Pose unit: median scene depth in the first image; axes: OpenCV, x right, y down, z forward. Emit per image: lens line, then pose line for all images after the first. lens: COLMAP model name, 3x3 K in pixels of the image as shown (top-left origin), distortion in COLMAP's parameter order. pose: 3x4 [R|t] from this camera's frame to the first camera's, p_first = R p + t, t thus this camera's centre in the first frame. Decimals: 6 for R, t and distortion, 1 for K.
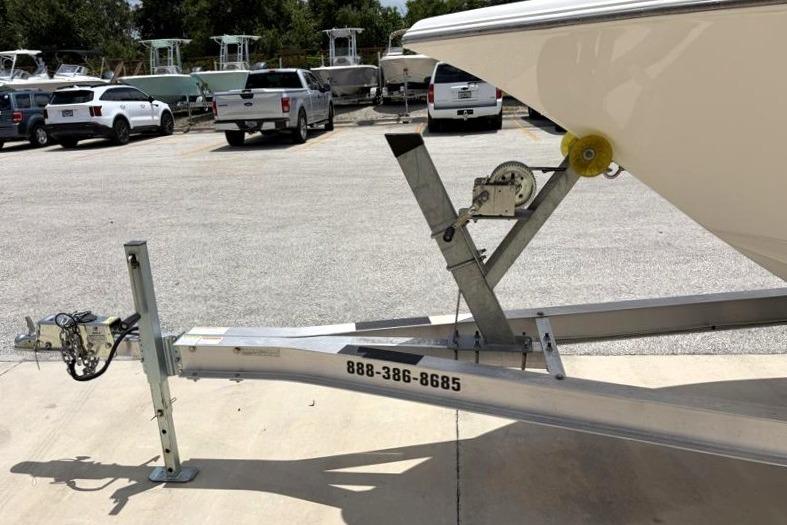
lens RADIAL K [[592.9, 0, 408.1], [0, 592.9, 262.6], [0, 0, 1]] dist [0.008029, 0.003143]
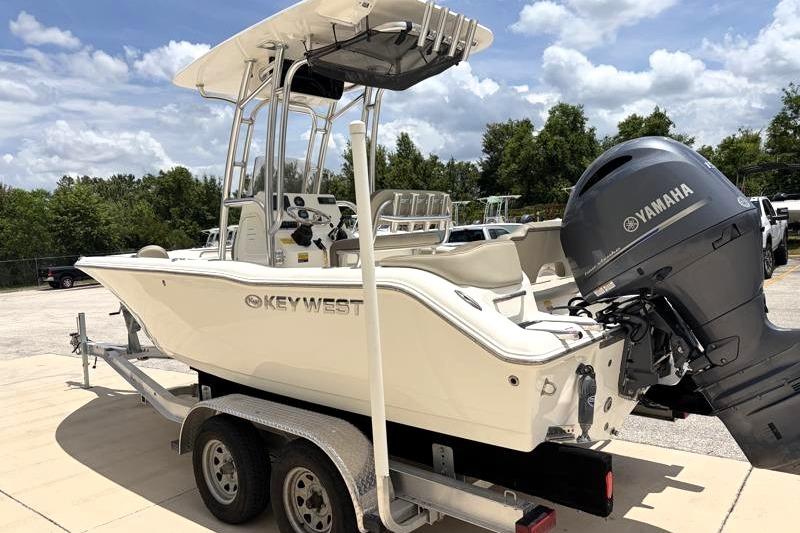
lens RADIAL K [[616.2, 0, 400.0], [0, 616.2, 266.5], [0, 0, 1]] dist [0.017182, -0.004198]
pose [[0.787698, 0.020904, -0.615706, 3.424643], [-0.153082, 0.974719, -0.162751, 0.003156], [0.596739, 0.222452, 0.770985, -0.793455]]
